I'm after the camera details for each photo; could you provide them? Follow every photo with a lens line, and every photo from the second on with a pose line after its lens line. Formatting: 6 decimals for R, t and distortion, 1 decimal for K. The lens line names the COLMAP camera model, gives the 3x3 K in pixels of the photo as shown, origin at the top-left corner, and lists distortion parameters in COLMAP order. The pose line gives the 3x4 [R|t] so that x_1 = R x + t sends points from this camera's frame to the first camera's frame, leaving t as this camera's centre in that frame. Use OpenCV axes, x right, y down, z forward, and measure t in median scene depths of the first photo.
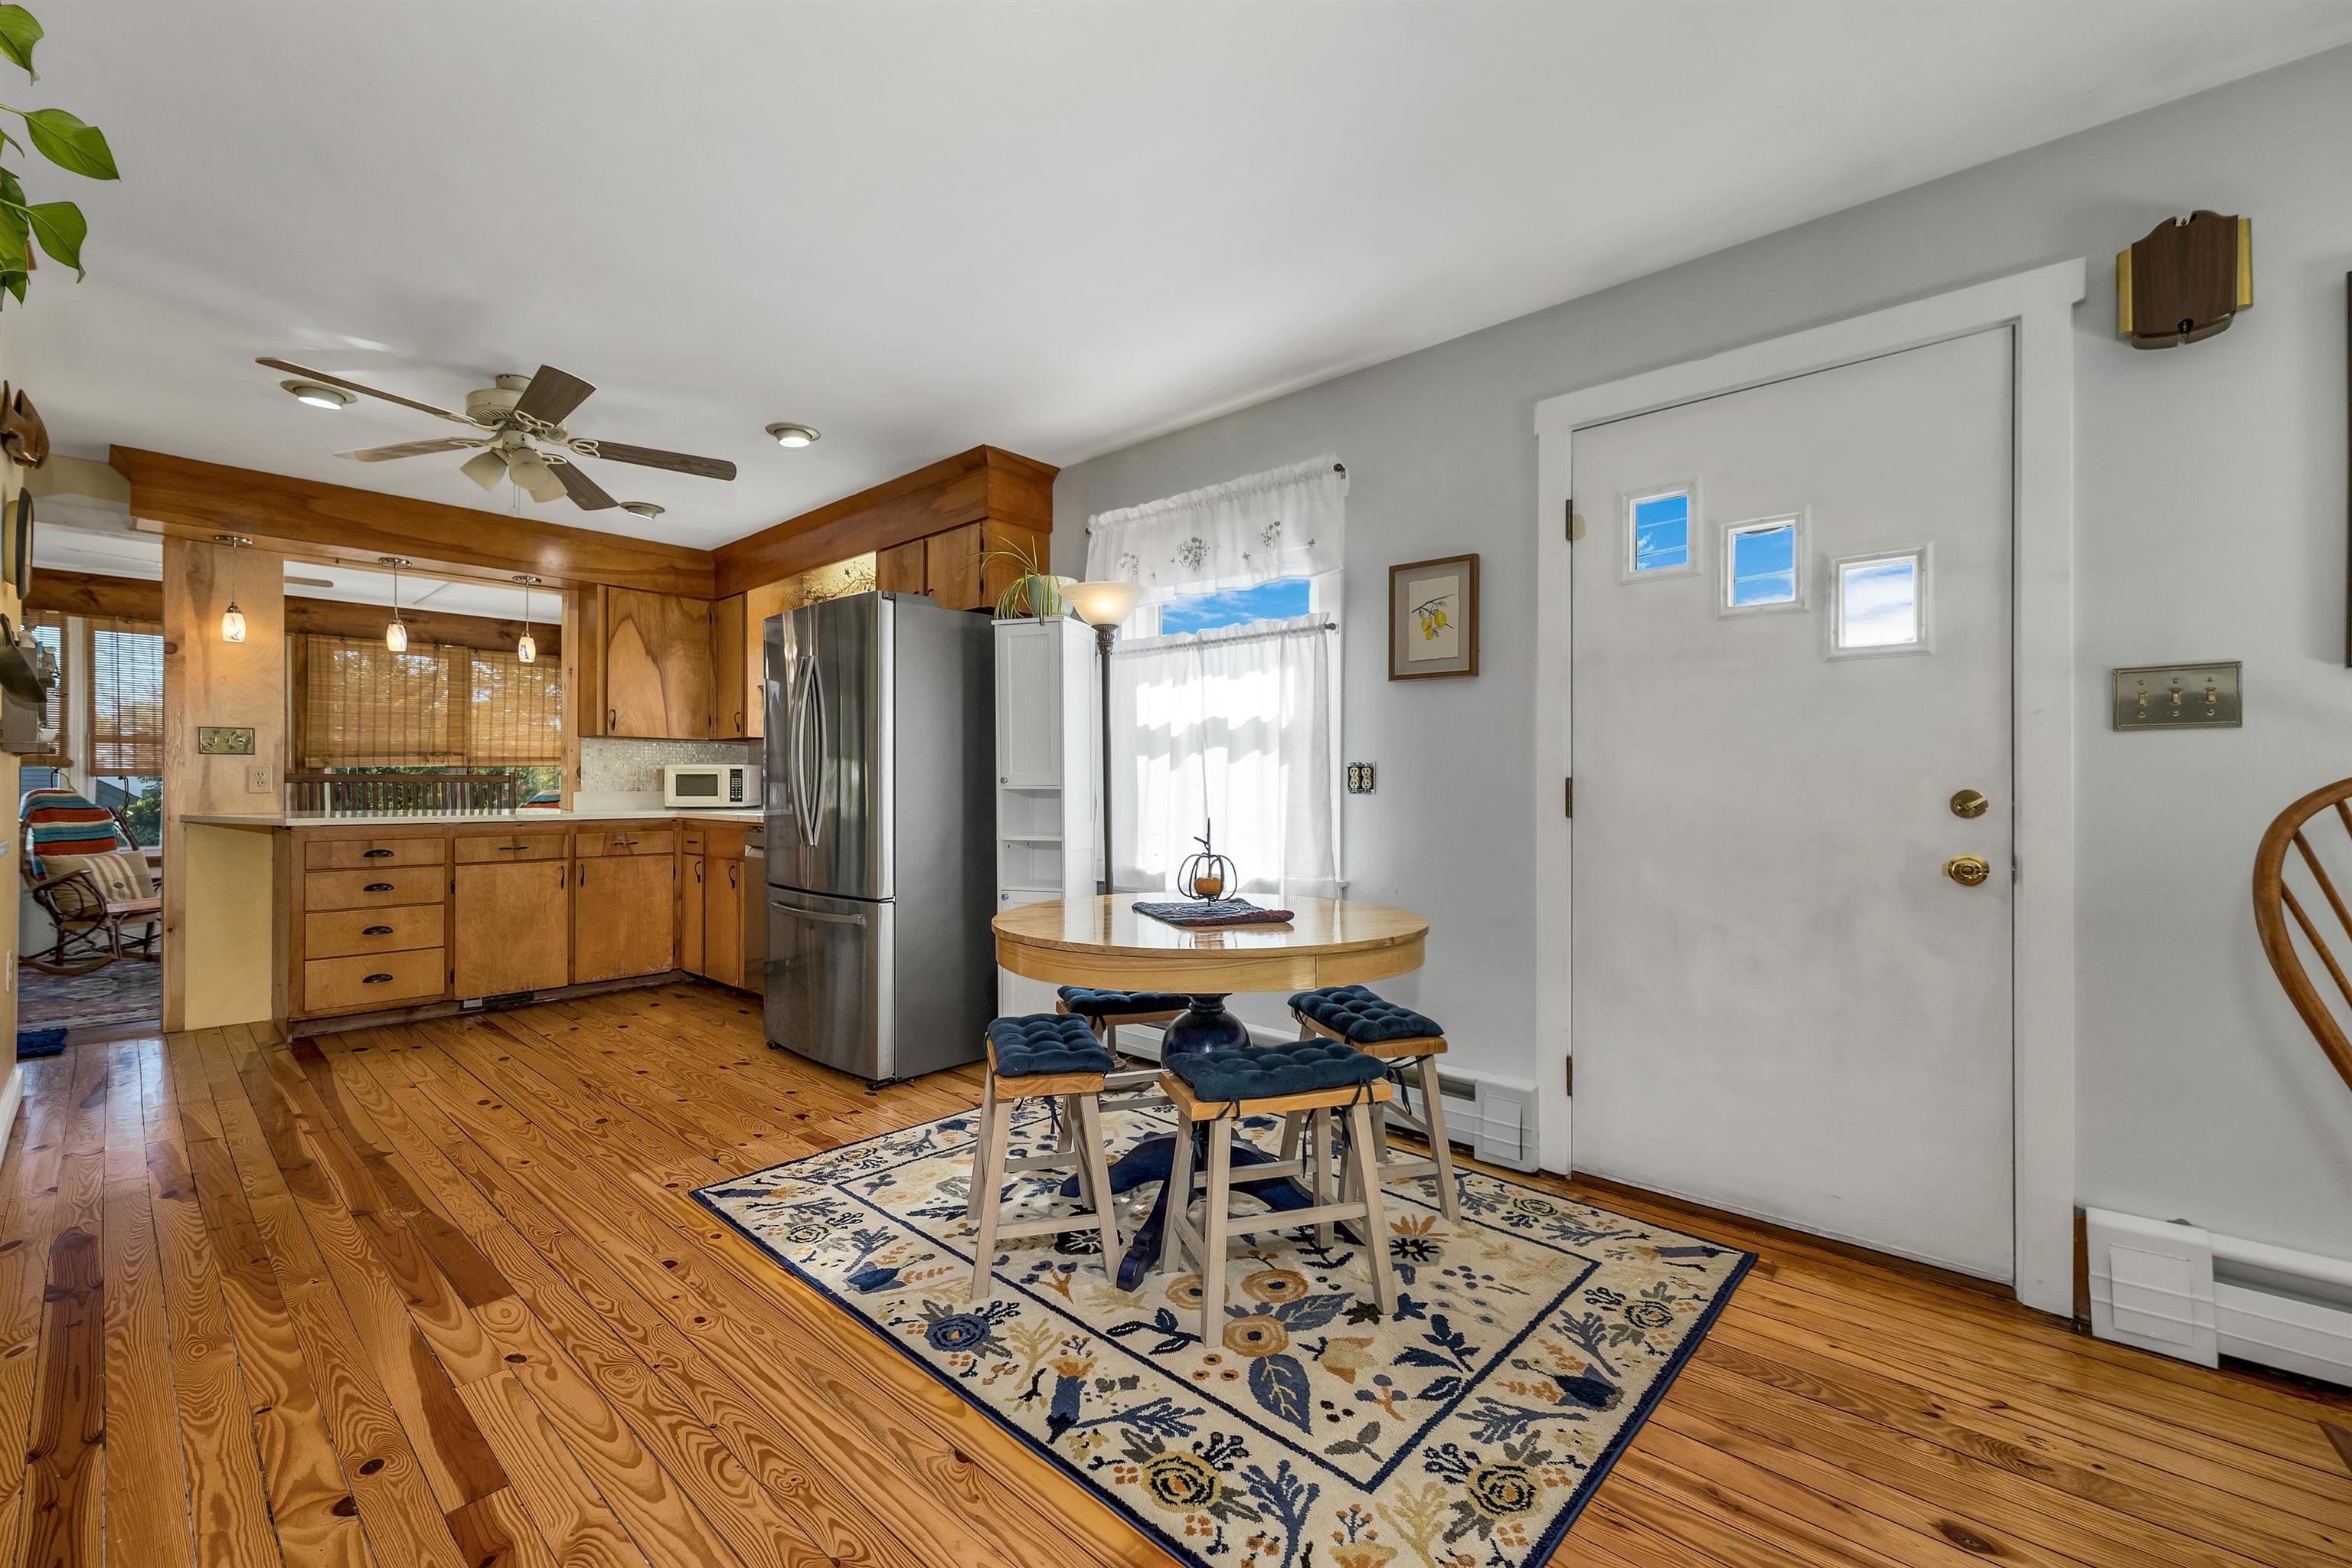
lens RADIAL K [[1049.4, 0, 1177.4], [0, 1049.4, 782.3], [0, 0, 1]] dist [-0.001314, -0.000359]
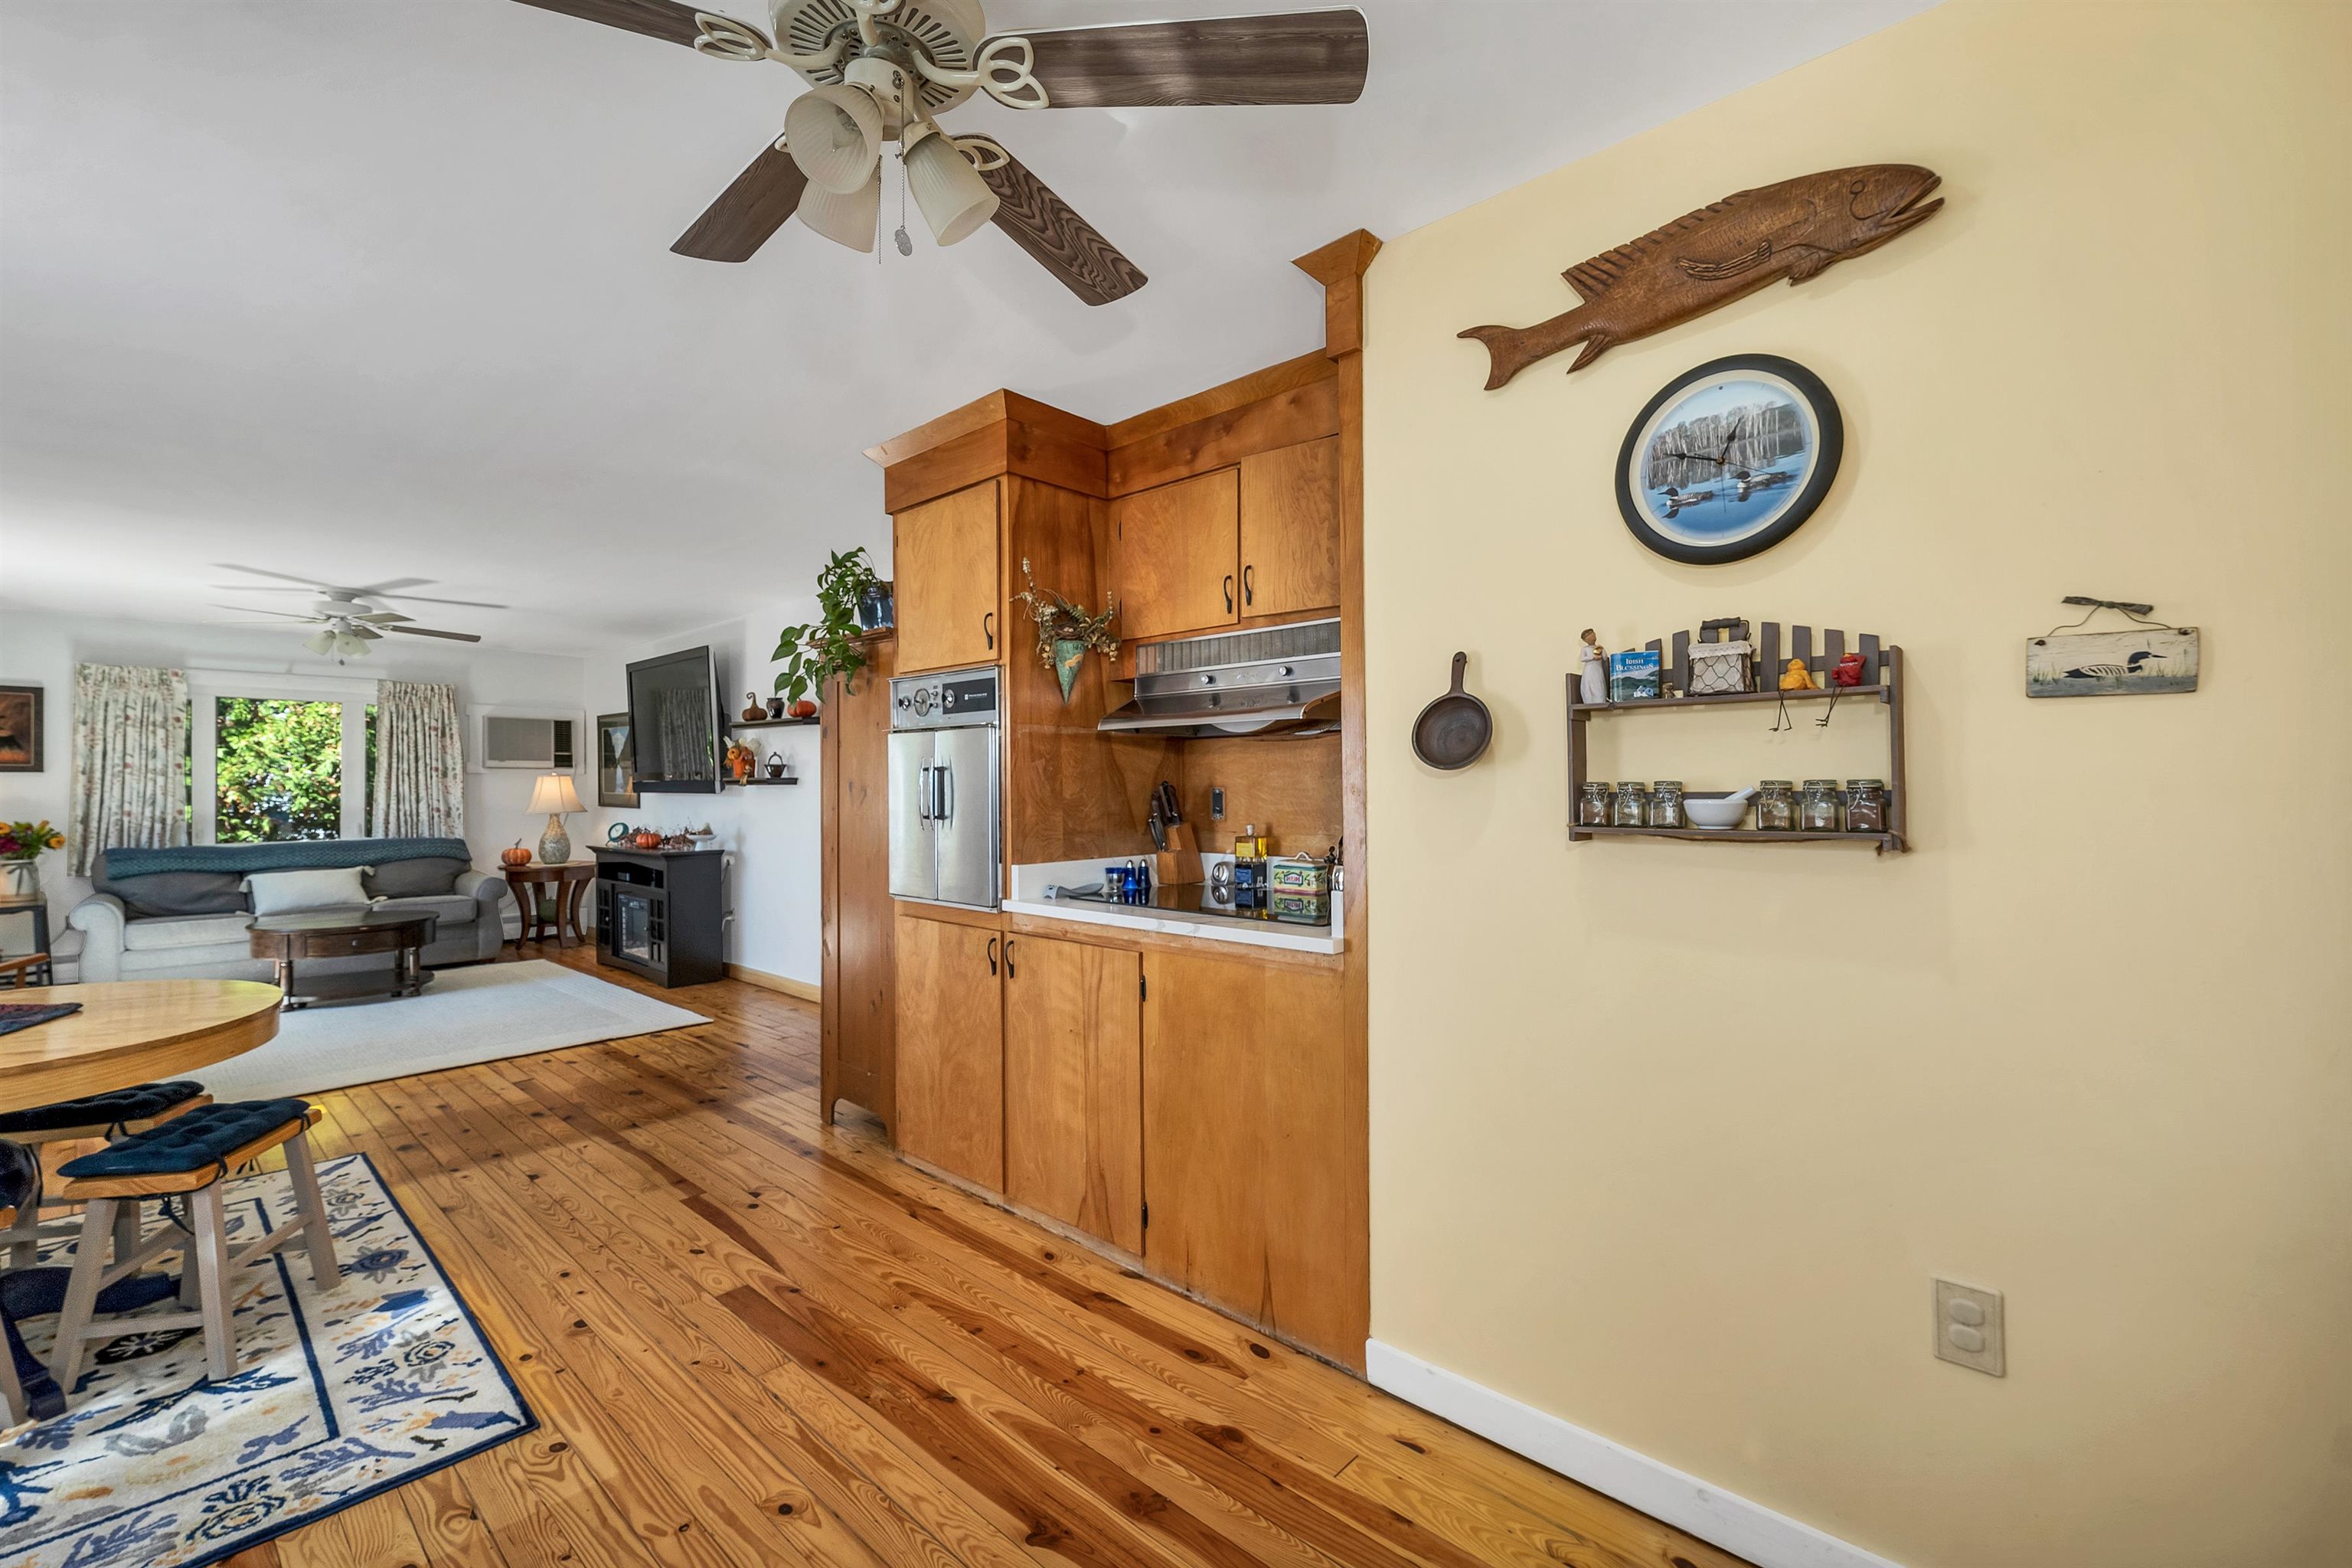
lens RADIAL K [[987.8, 0, 1174.8], [0, 987.8, 784.3], [0, 0, 1]] dist [0.000308, 0.000367]
pose [[-0.999613, -0.001085, -0.027807, -1.060101], [-0.000850, 0.999964, -0.008455, -0.084935], [0.027815, -0.008428, -0.999578, 2.025894]]
